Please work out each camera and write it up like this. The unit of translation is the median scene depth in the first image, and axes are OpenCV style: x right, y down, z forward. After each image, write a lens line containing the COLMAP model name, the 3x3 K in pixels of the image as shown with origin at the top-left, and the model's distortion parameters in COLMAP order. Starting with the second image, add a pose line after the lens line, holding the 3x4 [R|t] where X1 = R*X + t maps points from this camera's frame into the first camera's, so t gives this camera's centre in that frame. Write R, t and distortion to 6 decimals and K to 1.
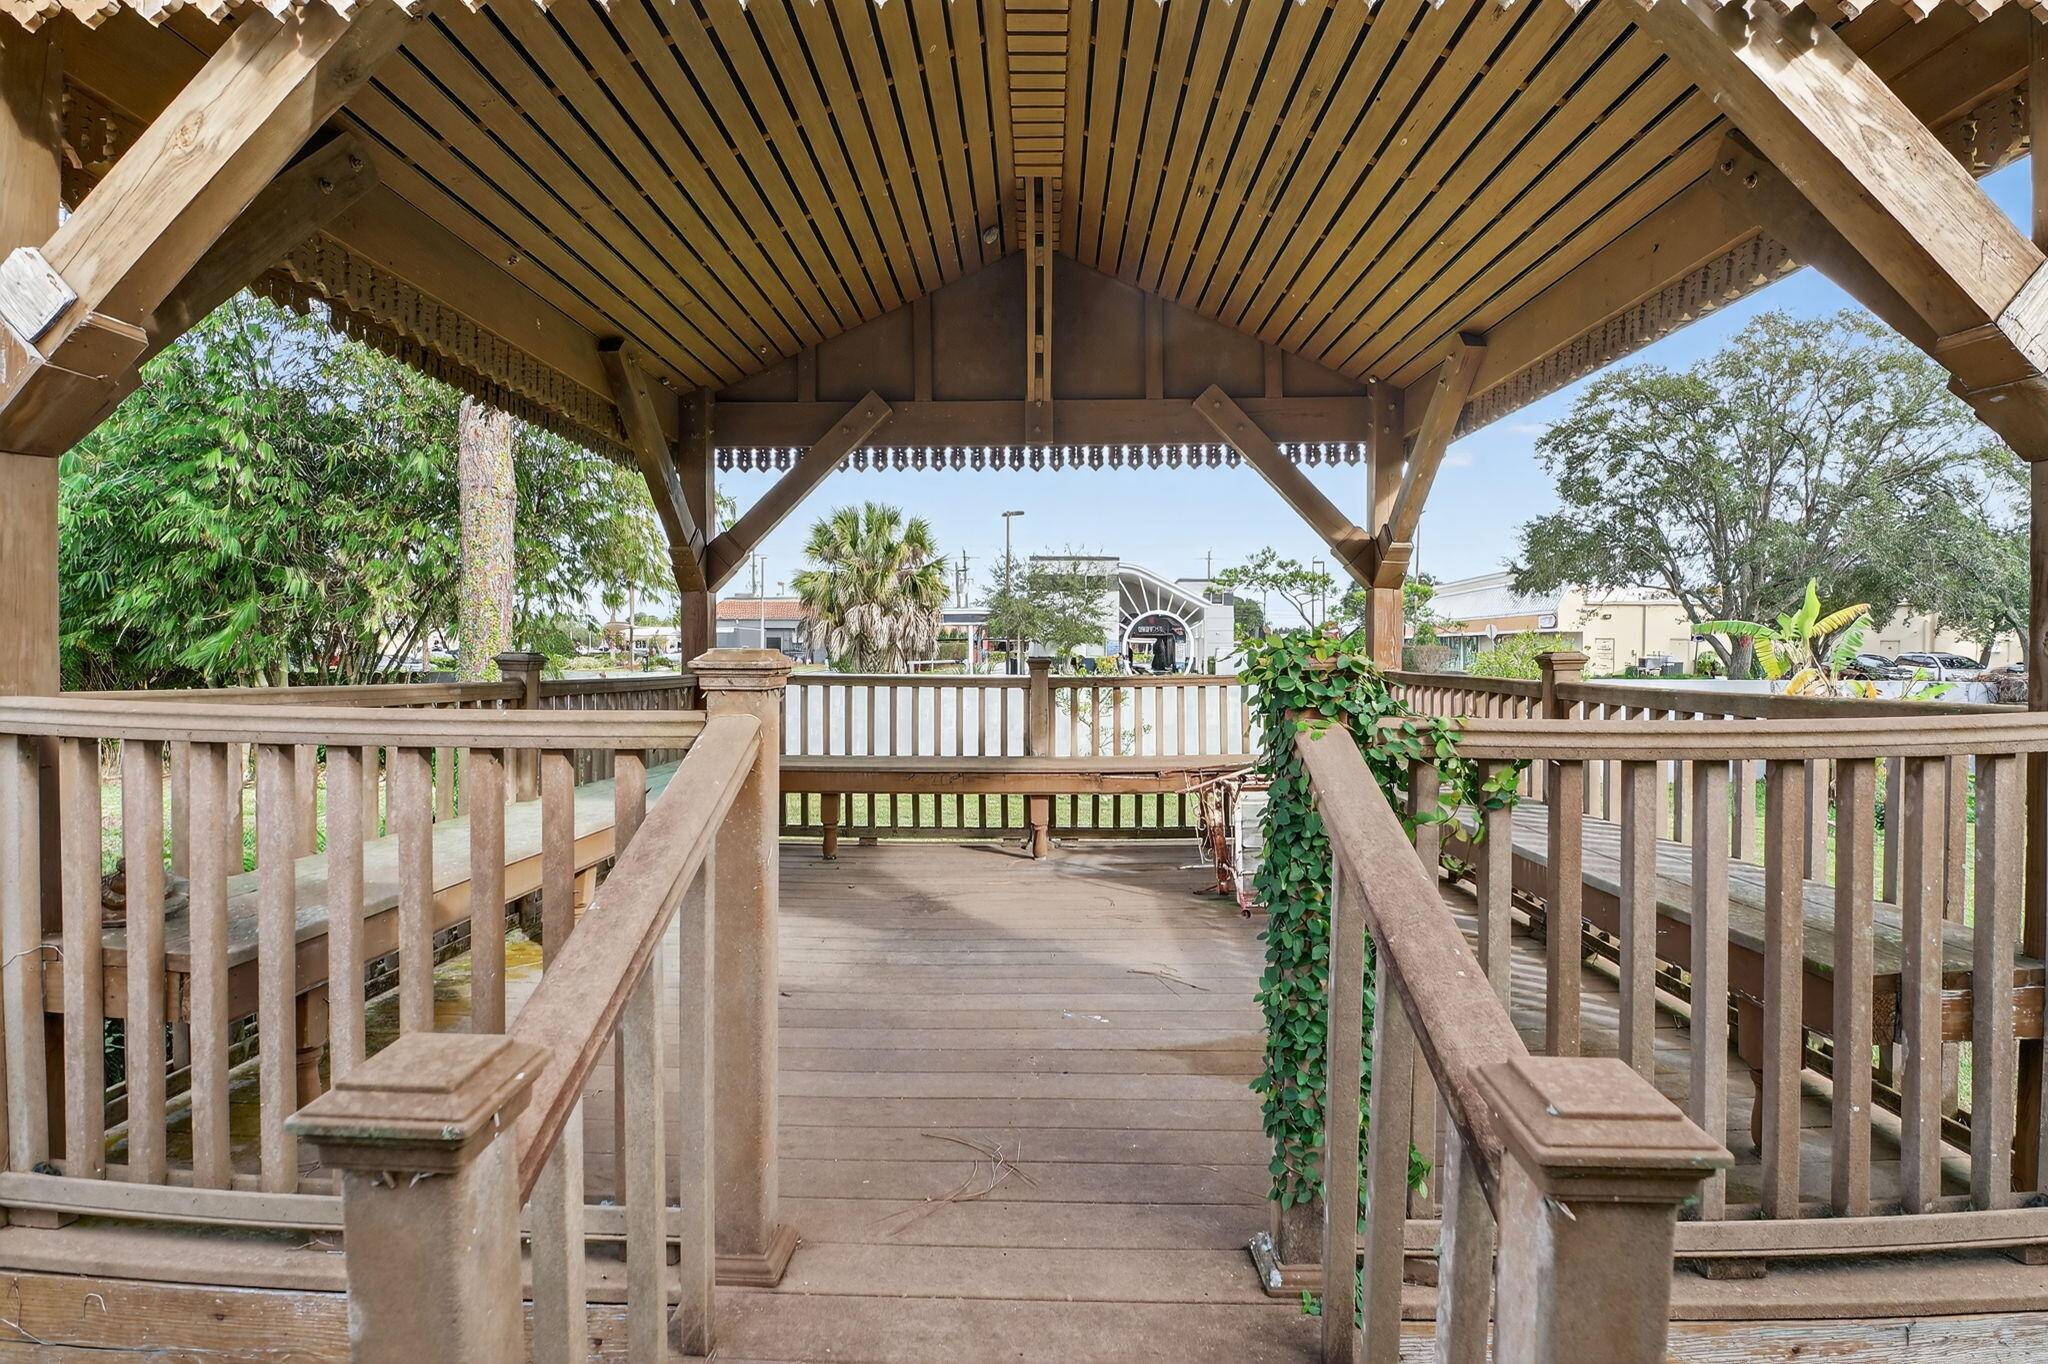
lens RADIAL K [[999.4, 0, 1025.2], [0, 999.4, 657.4], [0, 0, 1]] dist [-0.001384, -0.014667]
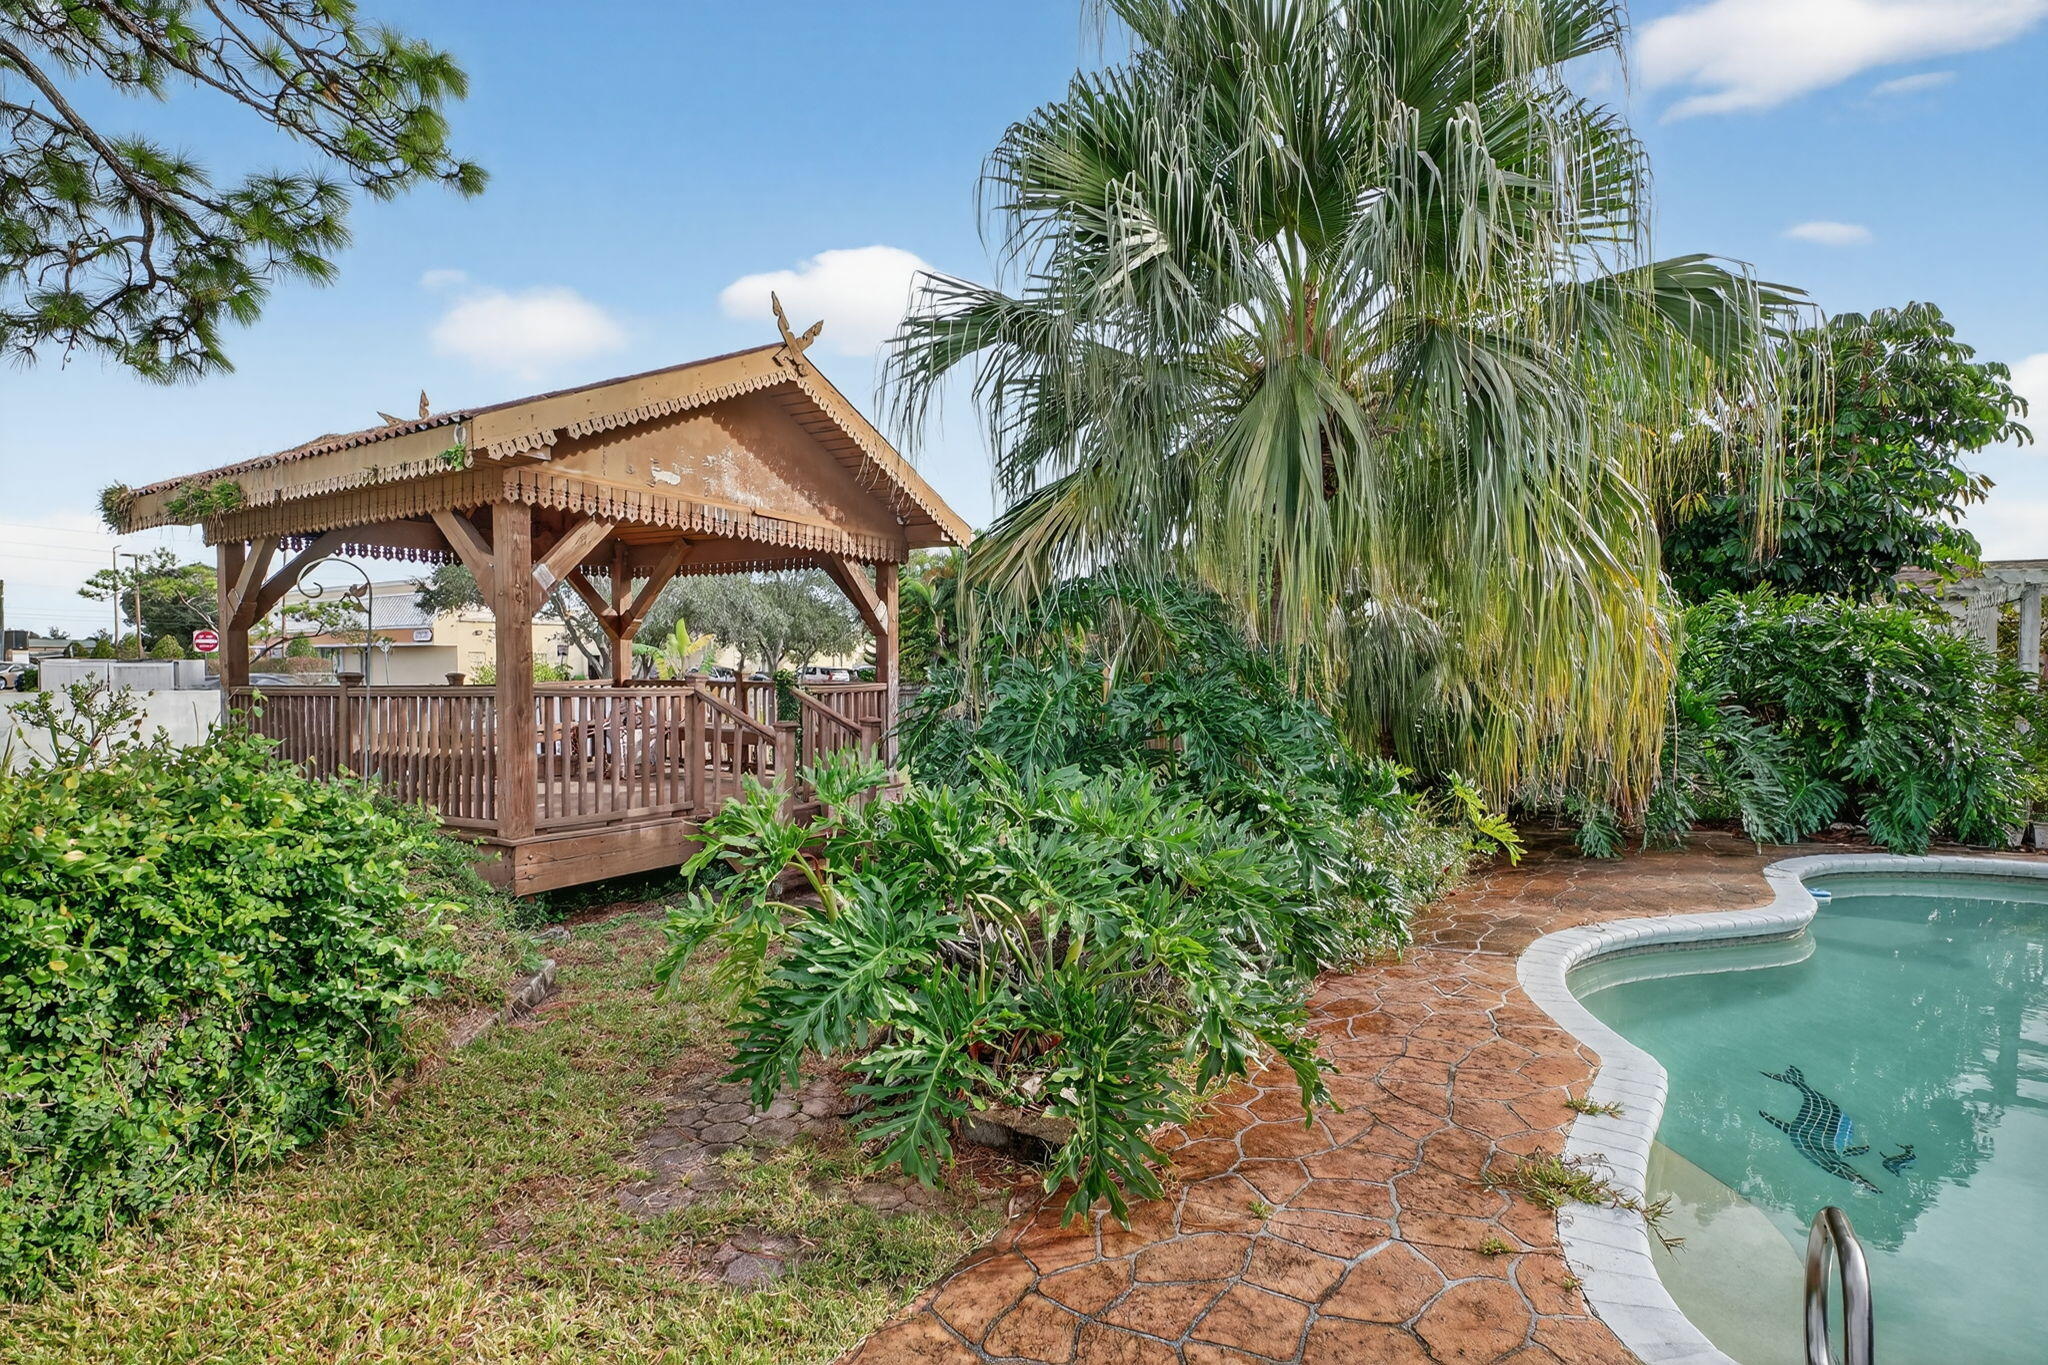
lens RADIAL K [[1014.9, 0, 1024.0], [0, 1014.9, 682.5], [0, 0, 1]] dist [-0.000680, -0.012700]
pose [[0.491163, -0.007352, 0.871037, -0.251797], [-0.003565, 0.999939, 0.010450, -0.000947], [-0.871060, -0.008238, 0.491107, -0.180527]]
